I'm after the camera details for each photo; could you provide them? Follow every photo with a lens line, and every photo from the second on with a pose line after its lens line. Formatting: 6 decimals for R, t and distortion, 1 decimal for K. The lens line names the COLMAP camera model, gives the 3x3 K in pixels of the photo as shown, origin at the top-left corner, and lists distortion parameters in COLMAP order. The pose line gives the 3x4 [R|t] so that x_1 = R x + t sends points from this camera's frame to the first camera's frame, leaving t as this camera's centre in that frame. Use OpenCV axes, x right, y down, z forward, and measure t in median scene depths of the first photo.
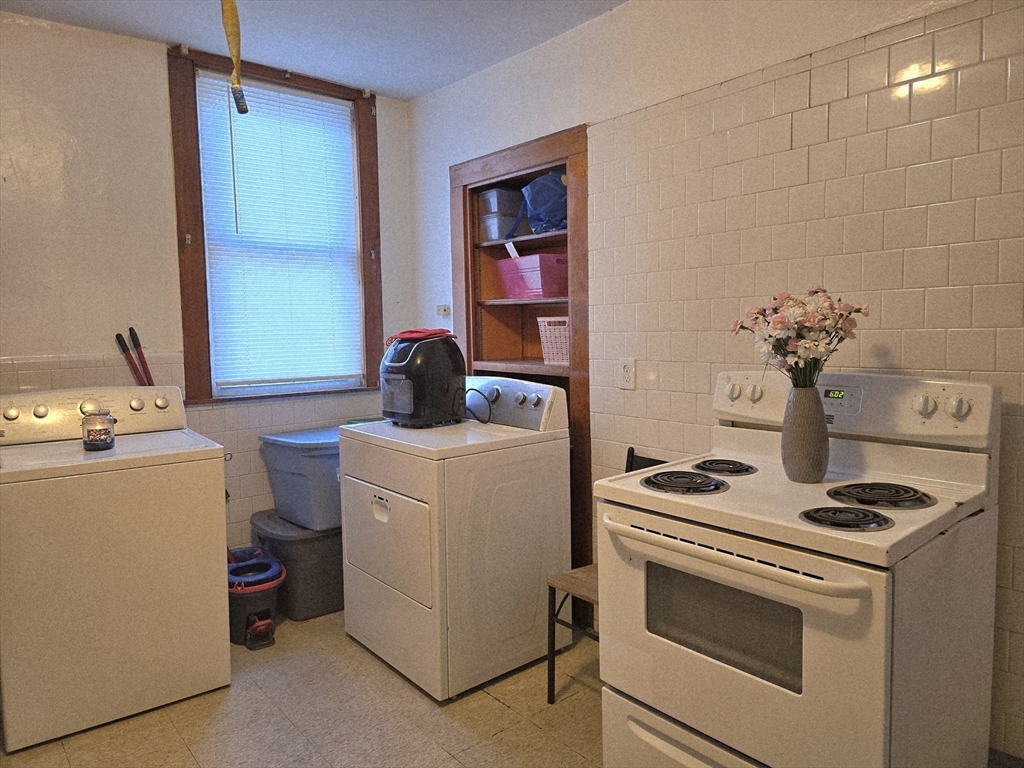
lens RADIAL K [[685.2, 0, 525.7], [0, 685.2, 383.6], [0, 0, 1]] dist [0.077794, -0.083596]
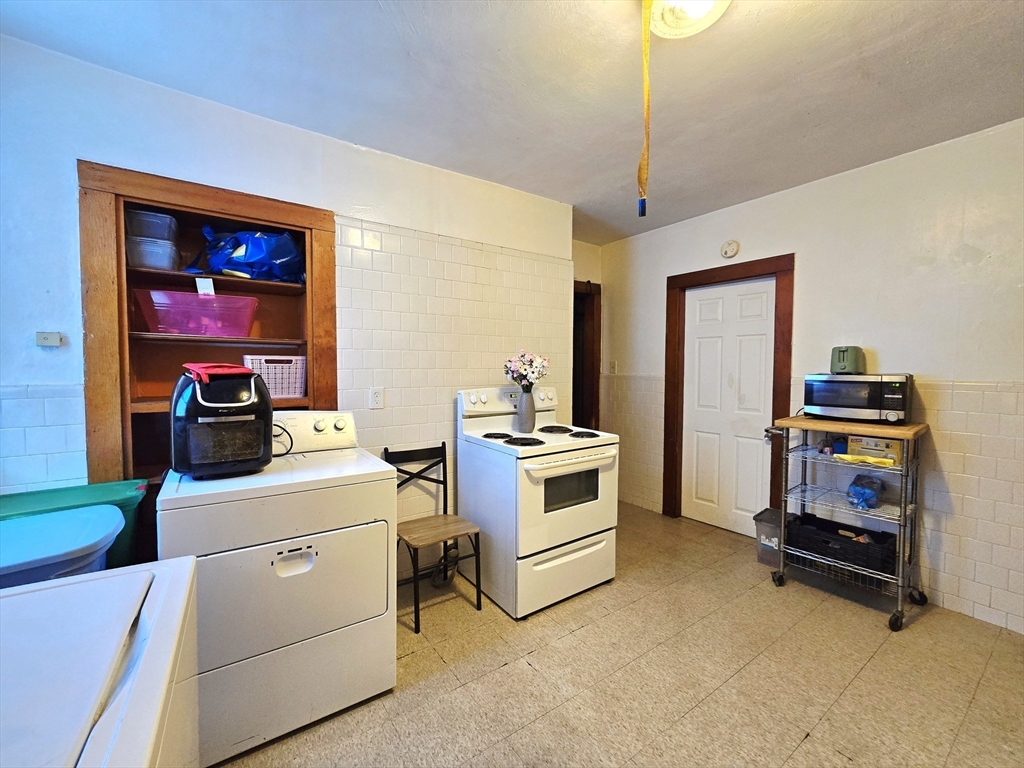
lens RADIAL K [[419.7, 0, 509.9], [0, 419.7, 385.3], [0, 0, 1]] dist [-0.002404, 0.001048]
pose [[0.097649, -0.029359, 0.994788, -0.687813], [0.079516, 0.996599, 0.021608, -0.036691], [-0.992039, 0.076992, 0.099651, 0.614475]]
